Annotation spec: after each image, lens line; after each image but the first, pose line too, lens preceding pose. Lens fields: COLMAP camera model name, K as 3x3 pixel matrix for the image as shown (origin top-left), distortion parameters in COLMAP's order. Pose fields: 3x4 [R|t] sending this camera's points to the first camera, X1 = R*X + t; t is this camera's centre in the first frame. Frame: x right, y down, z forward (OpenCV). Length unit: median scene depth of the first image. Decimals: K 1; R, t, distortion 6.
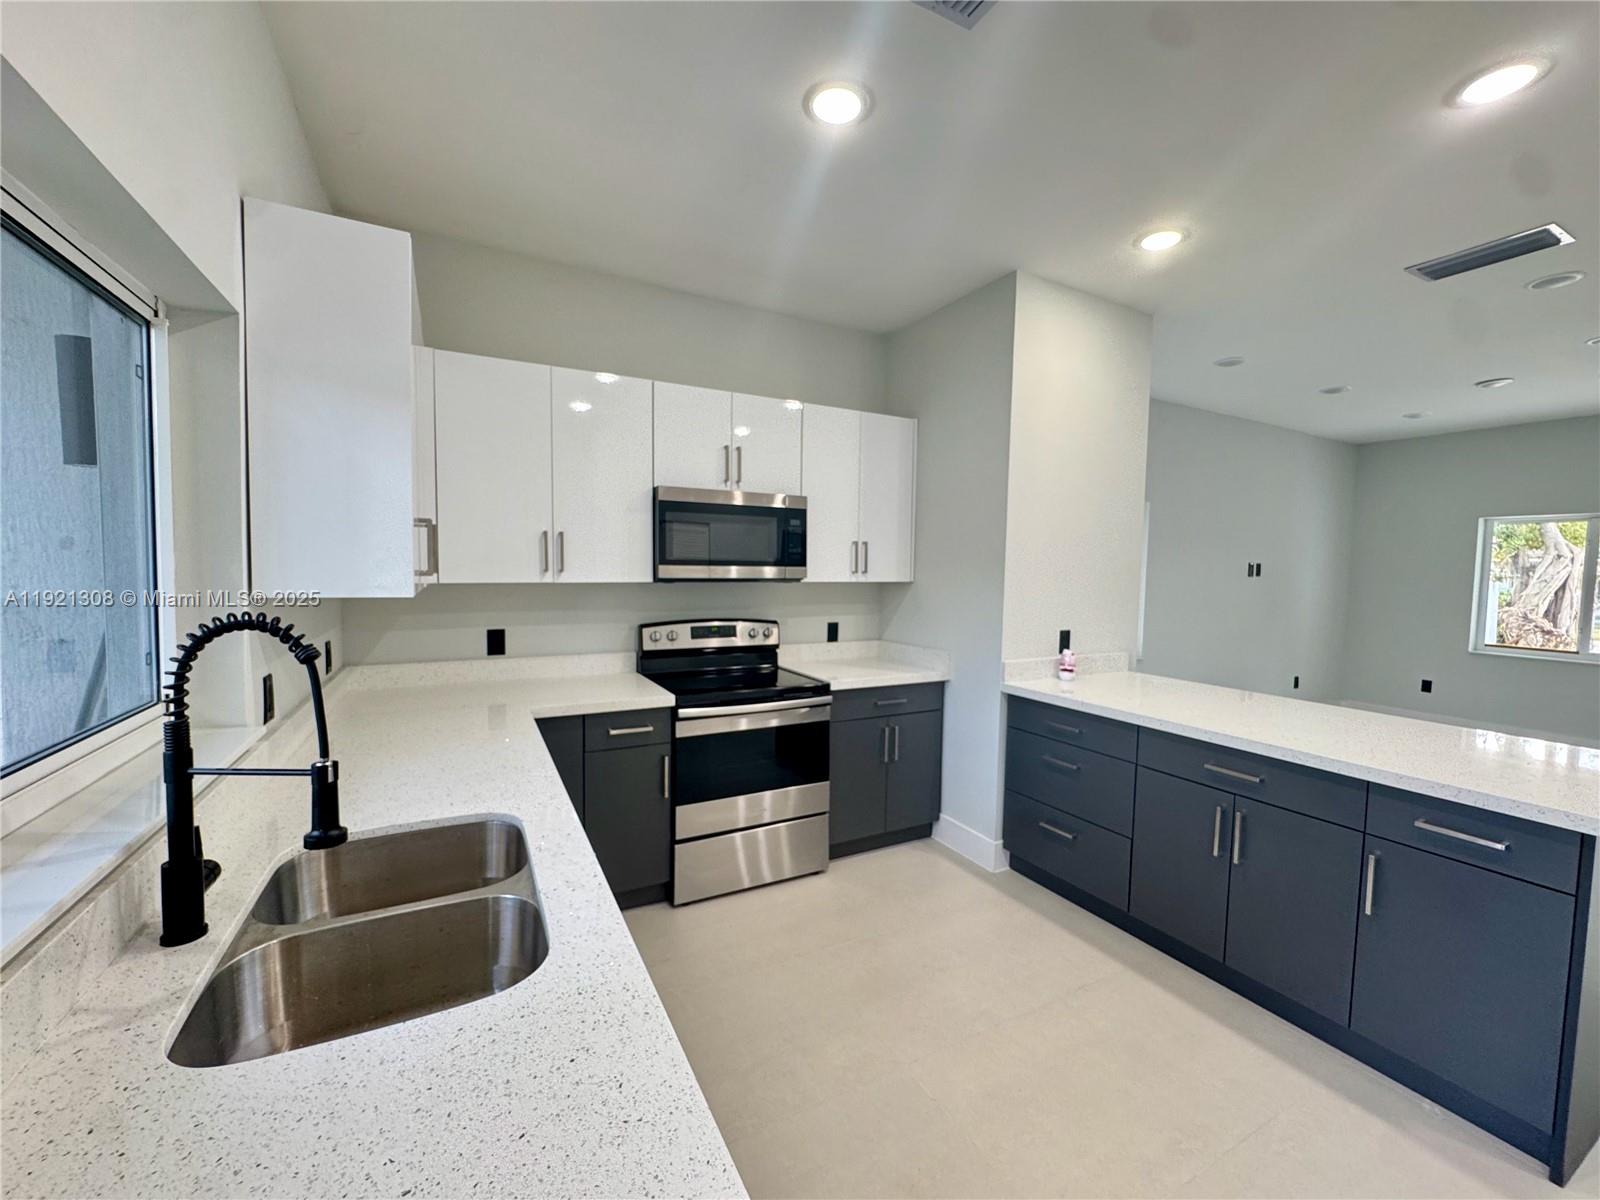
lens RADIAL K [[641.5, 0, 800.0], [0, 641.5, 600.0], [0, 0, 1]] dist [-0.000806, -0.000198]
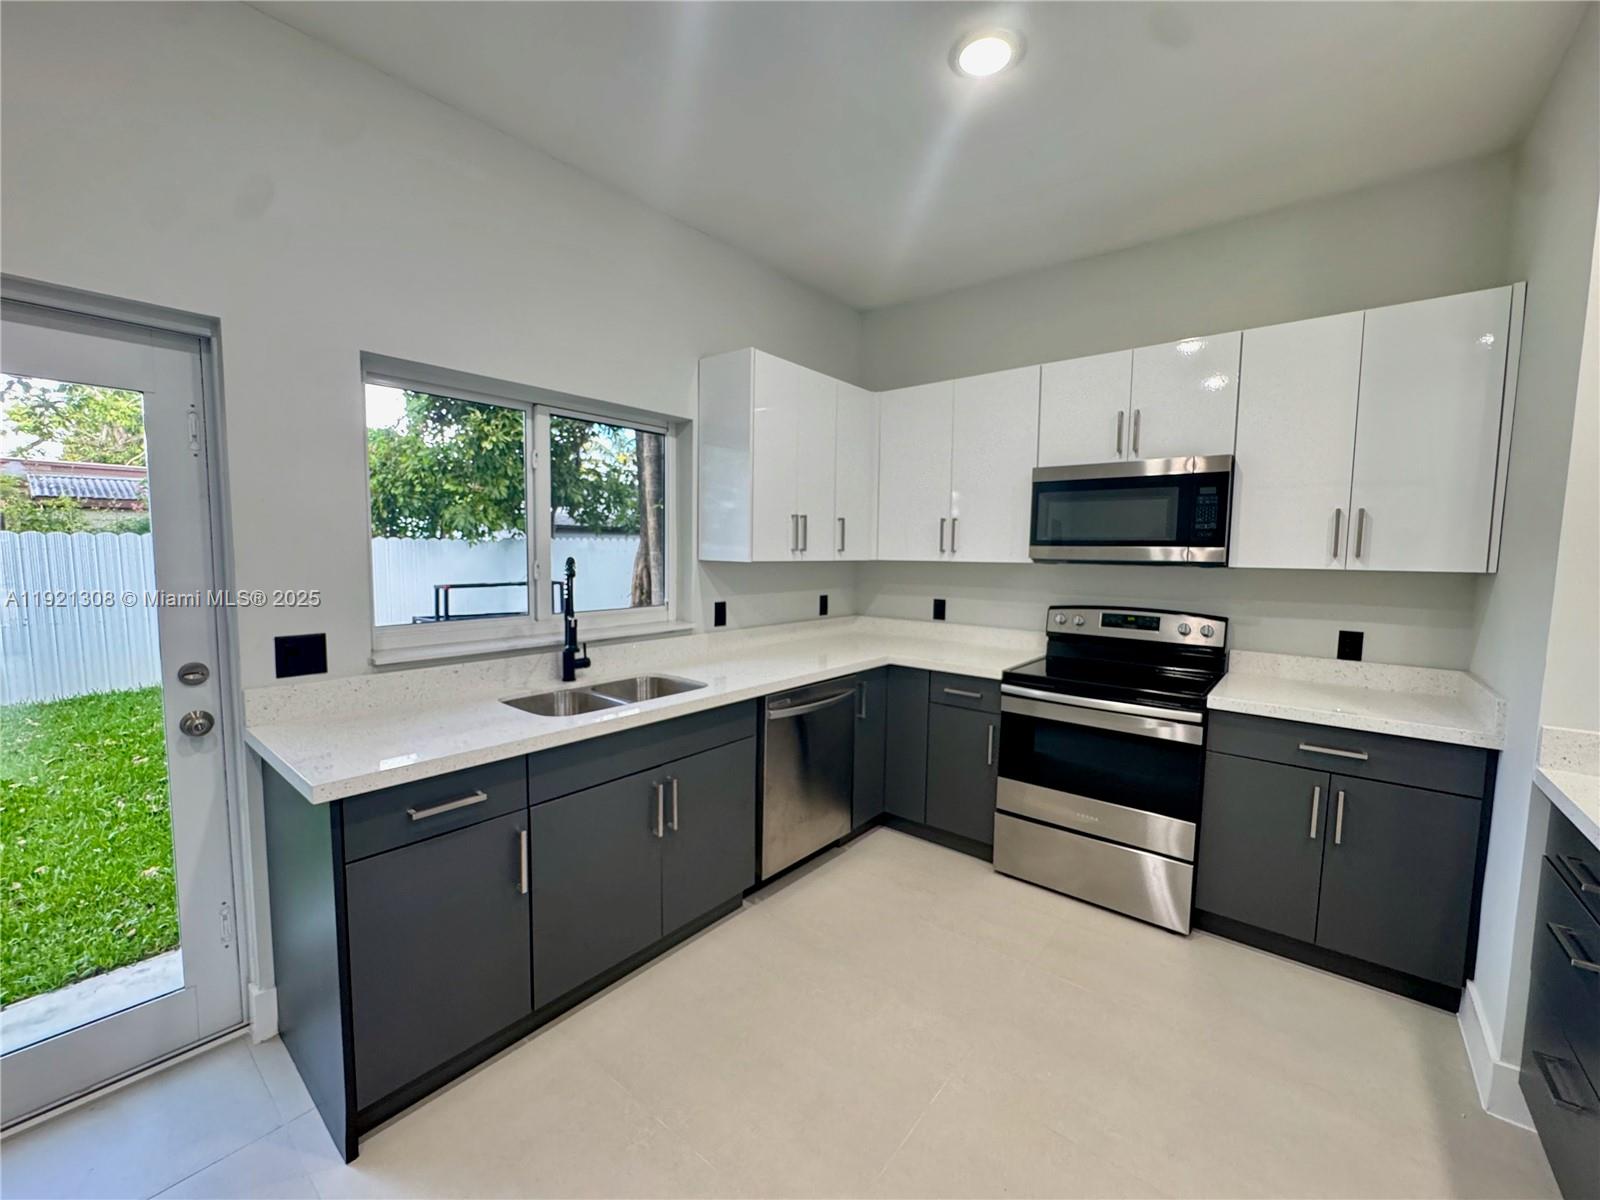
lens RADIAL K [[641.5, 0, 800.0], [0, 641.5, 600.0], [0, 0, 1]] dist [-0.000806, -0.000198]
pose [[0.385758, 0.063206, -0.920432, 0.538020], [-0.056628, 0.997392, 0.044758, 0.005987], [0.920861, 0.034857, 0.388331, 0.244526]]
